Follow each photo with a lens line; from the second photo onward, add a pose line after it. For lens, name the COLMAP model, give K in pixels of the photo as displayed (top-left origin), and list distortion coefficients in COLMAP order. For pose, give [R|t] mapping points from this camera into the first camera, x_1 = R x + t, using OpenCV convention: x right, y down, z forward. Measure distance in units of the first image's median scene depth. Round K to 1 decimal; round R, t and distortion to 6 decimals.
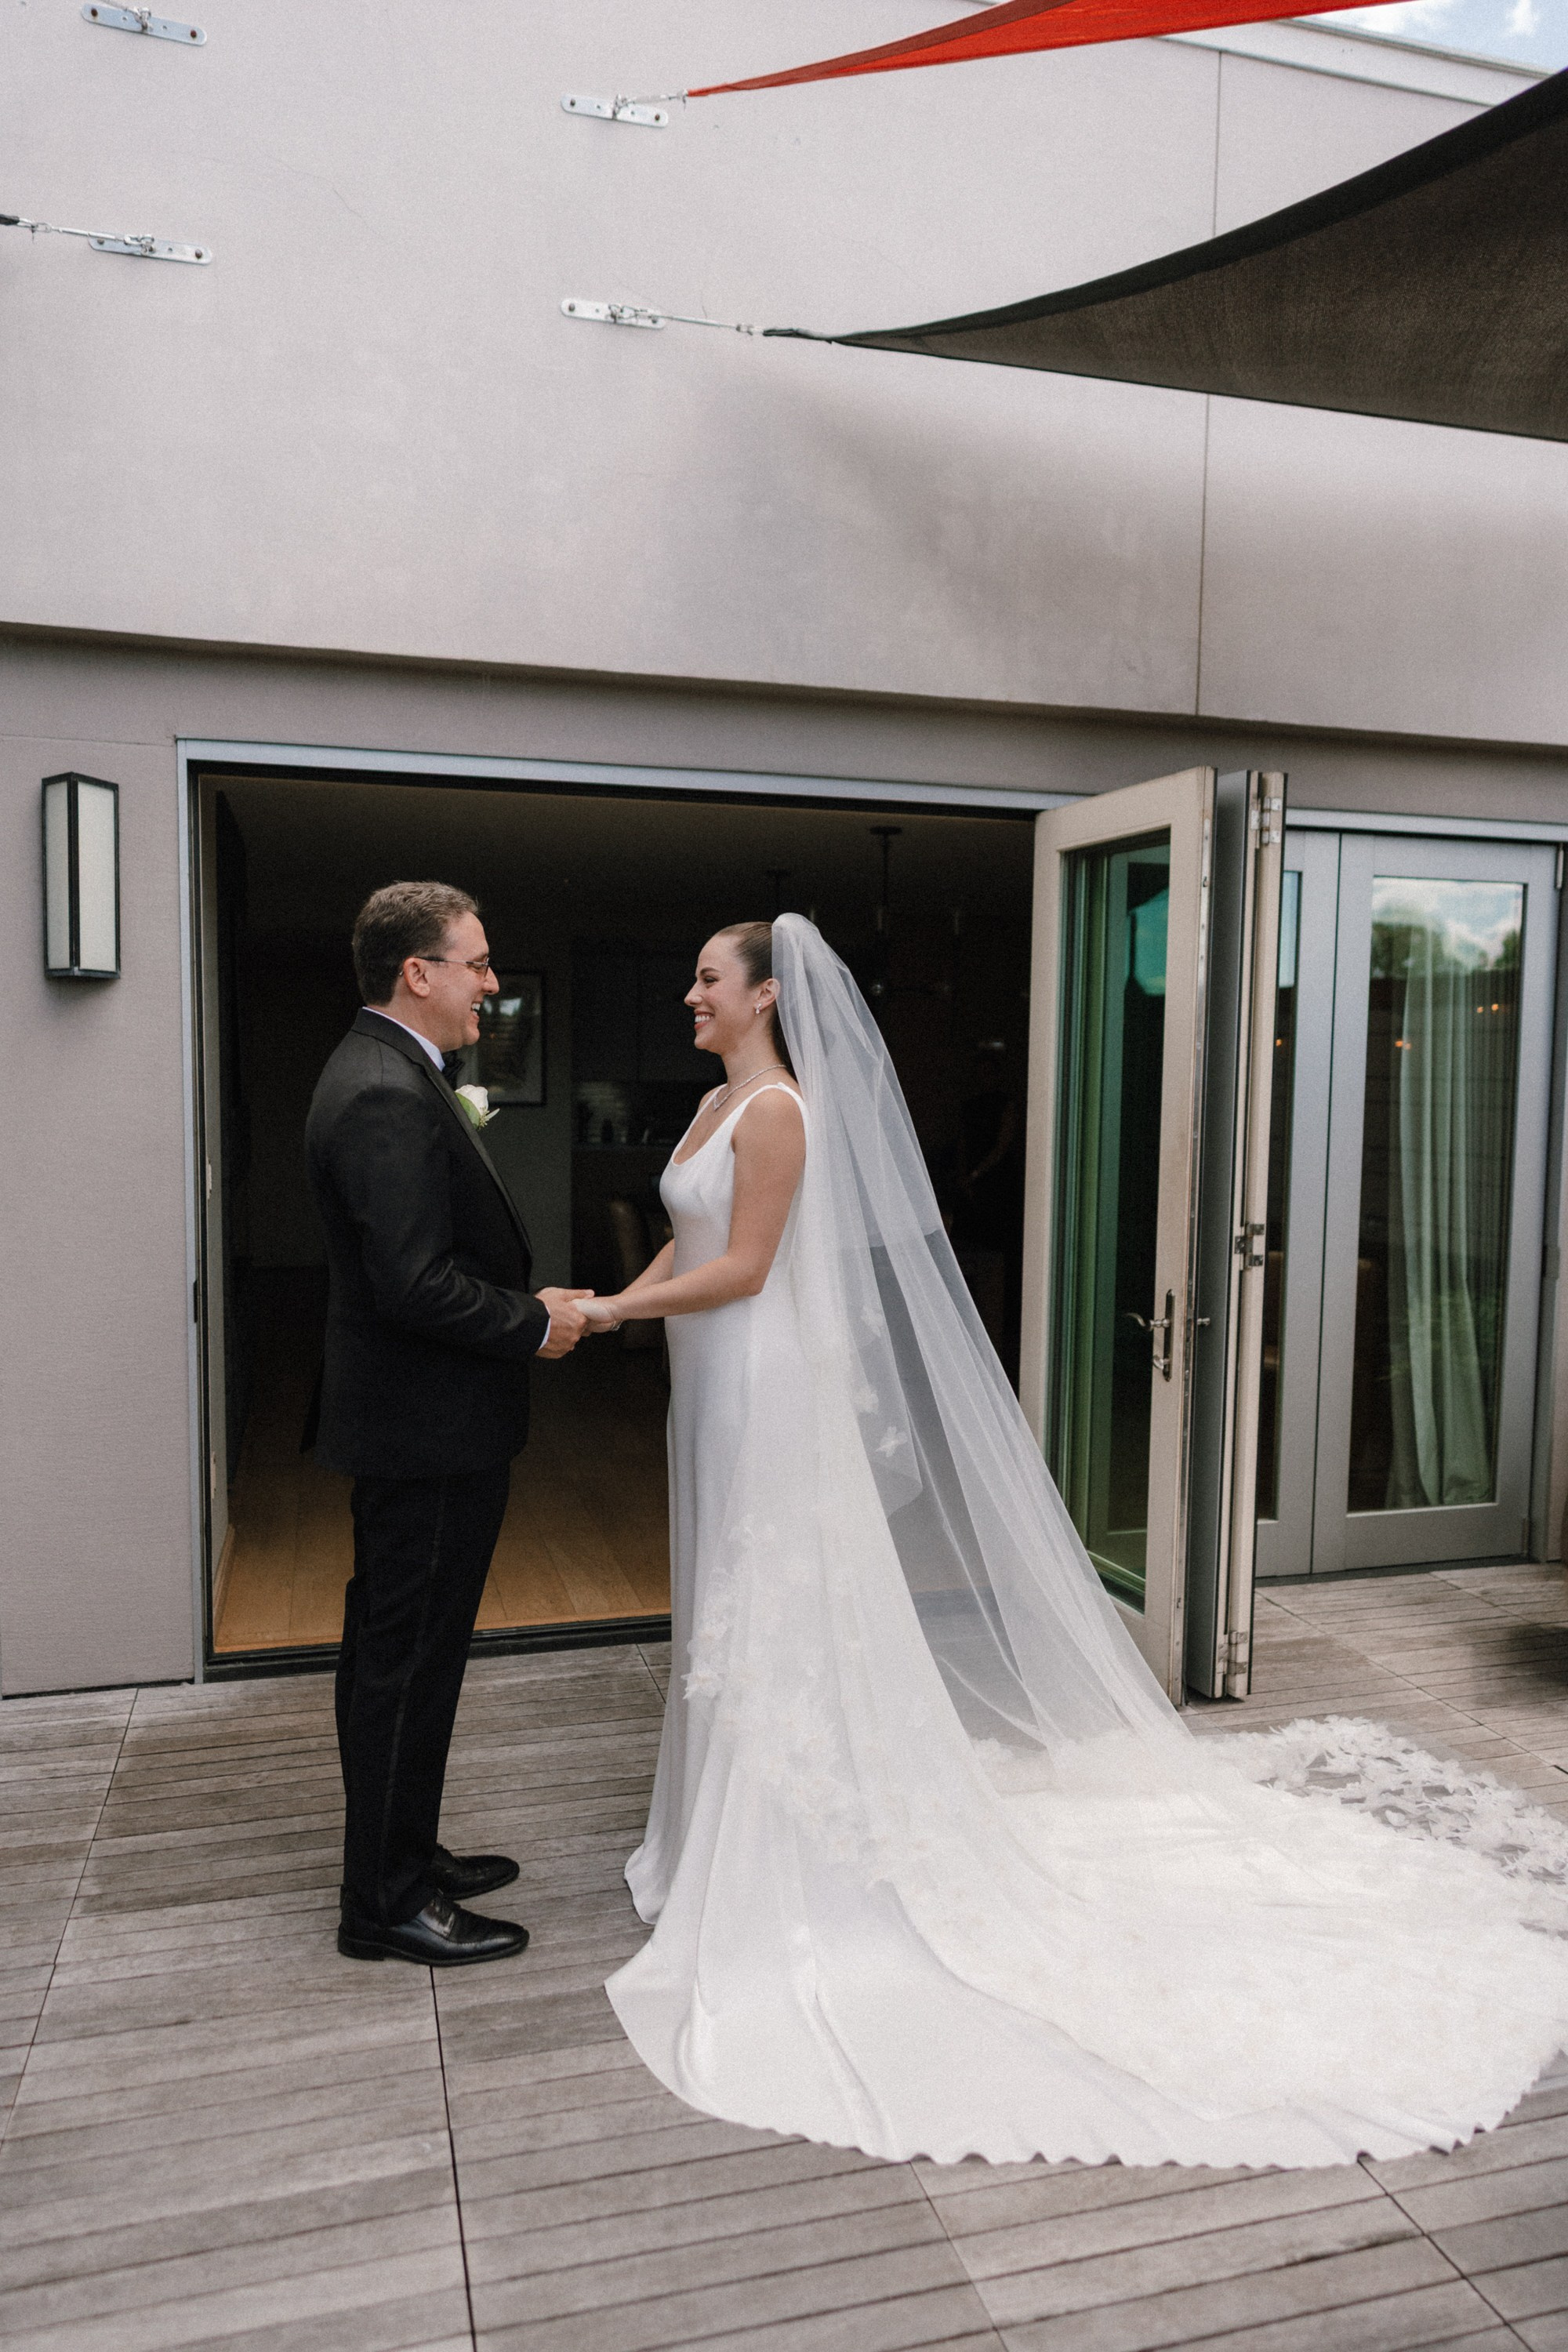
lens RADIAL K [[1588.0, 0, 783.4], [0, 1588.0, 1193.3], [0, 0, 1]] dist [0.003118, 0.000497]
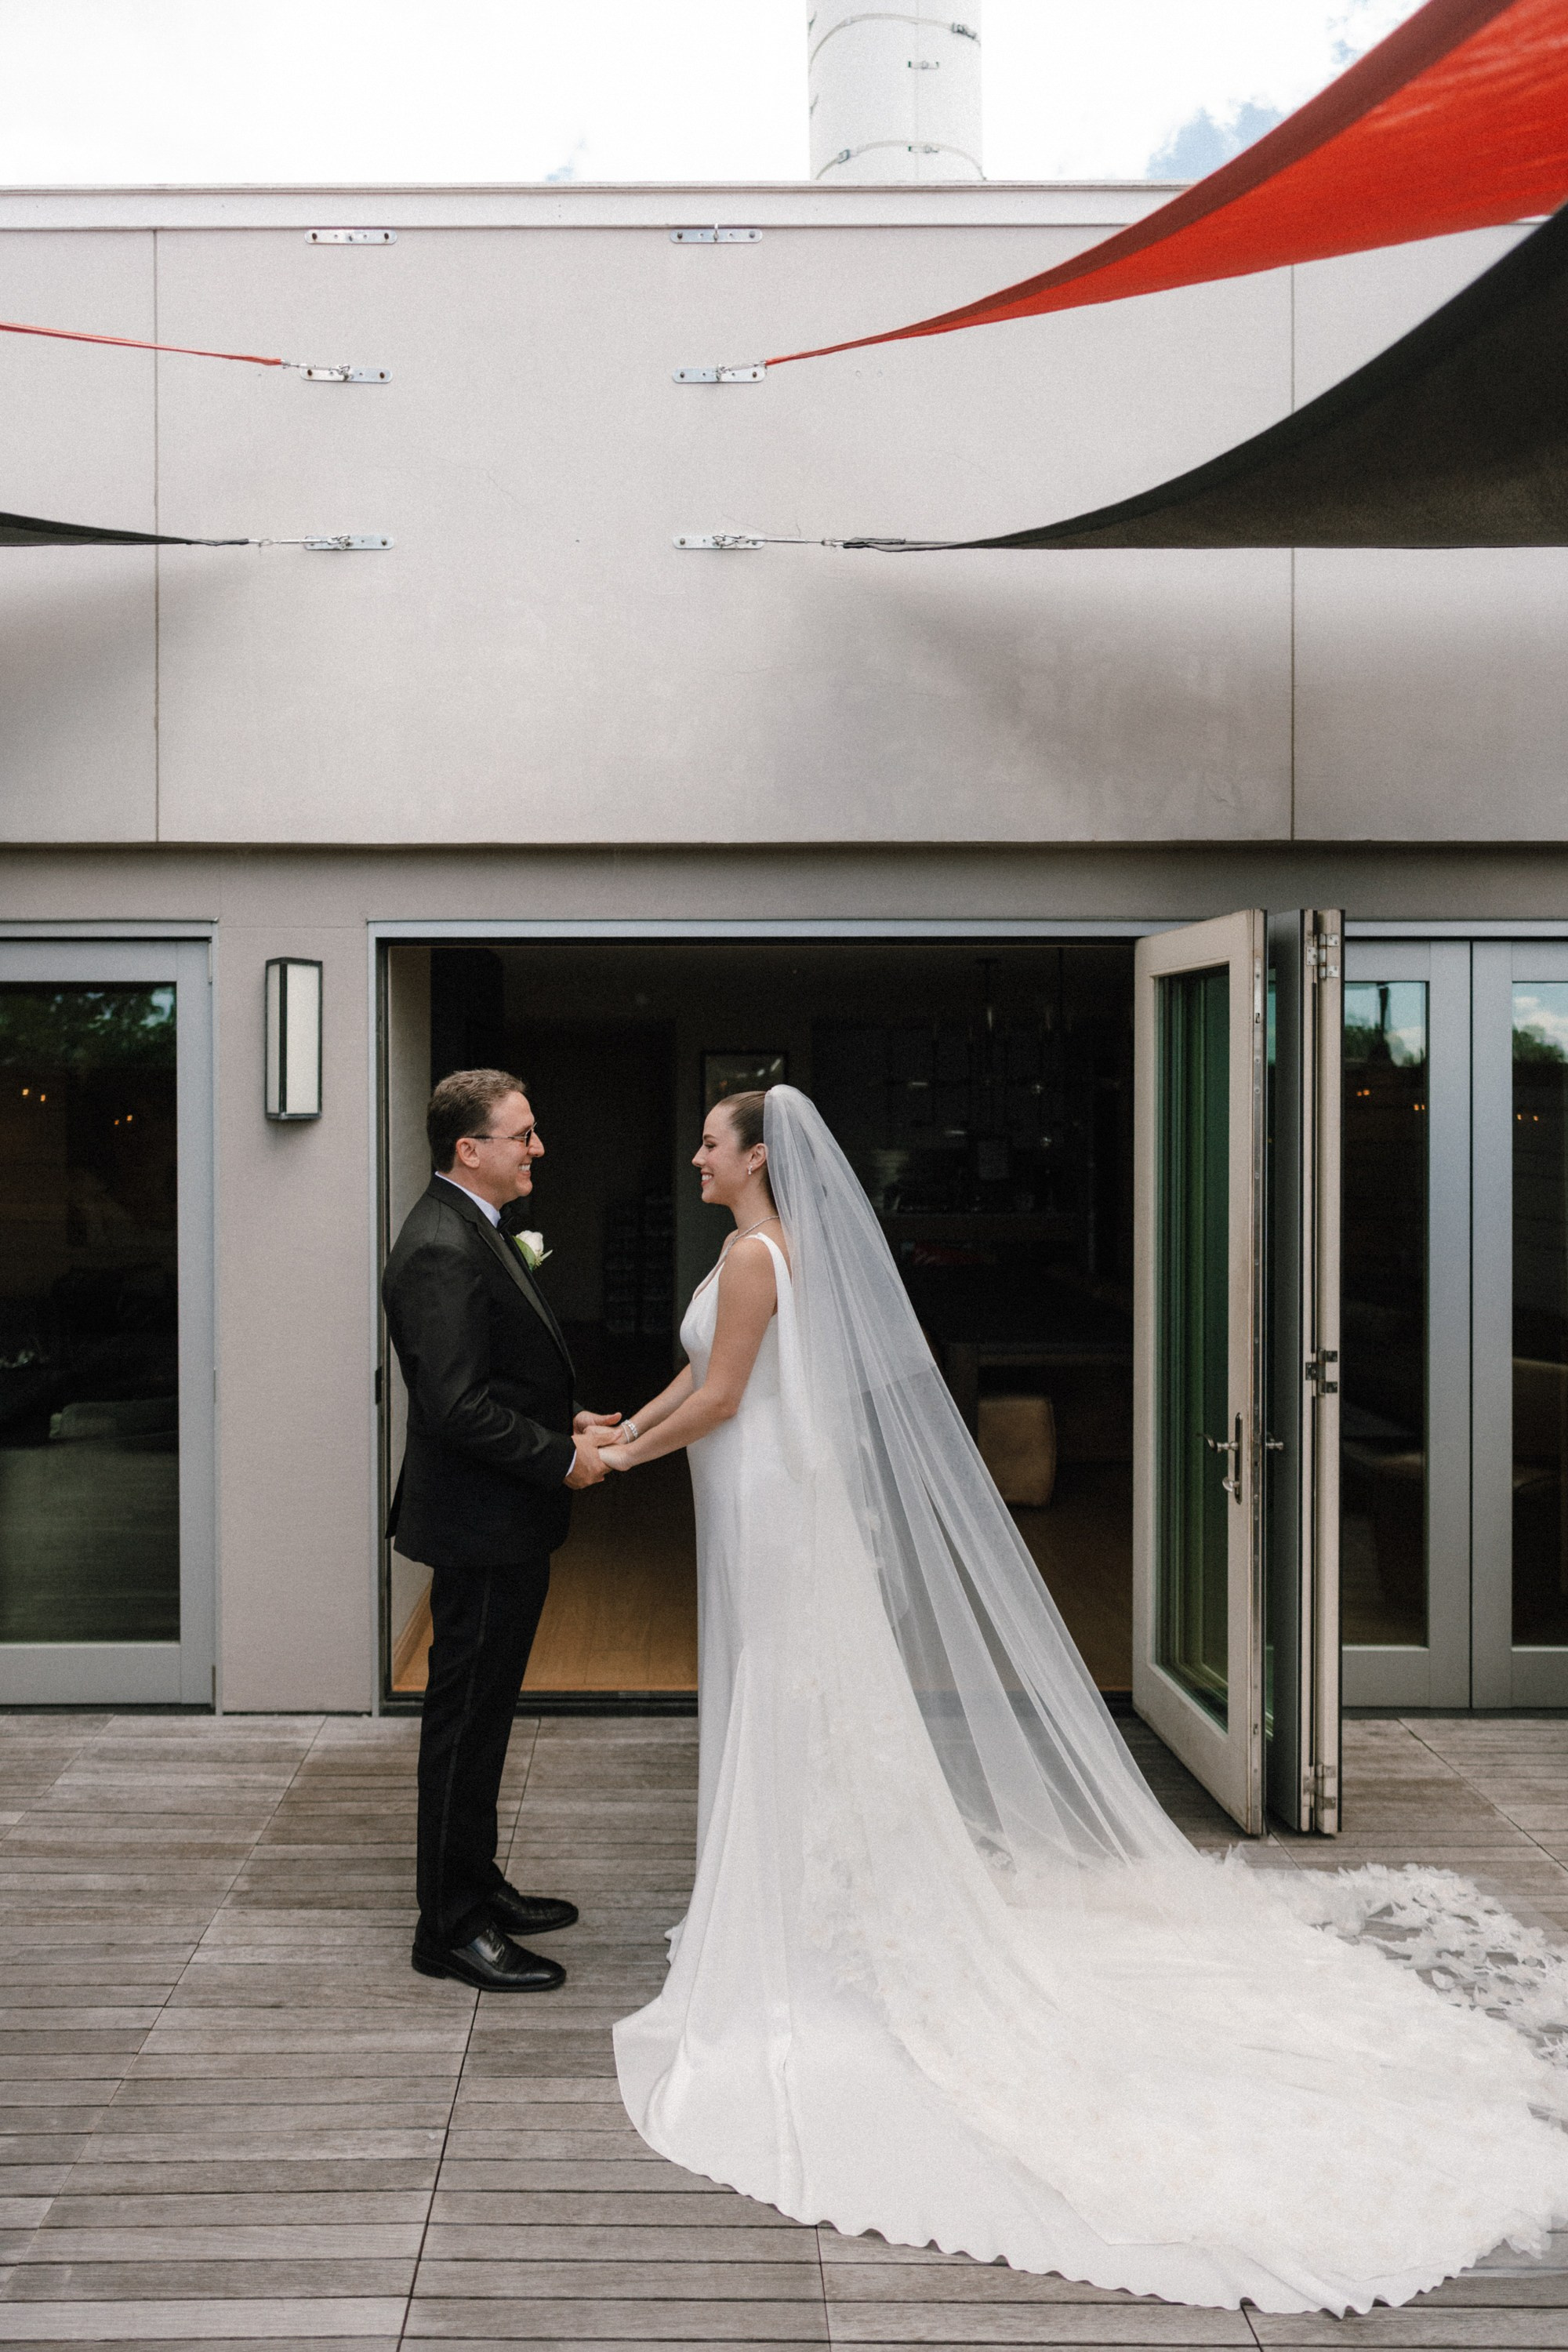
lens RADIAL K [[1680.5, 0, 749.7], [0, 1680.5, 1073.2], [0, 0, 1]] dist [0.005564, 0.003397]
pose [[0.958769, -0.011959, -0.283933, 0.330507], [-0.009144, 0.997299, -0.072881, -0.098025], [0.284038, 0.072473, 0.956070, -0.178075]]
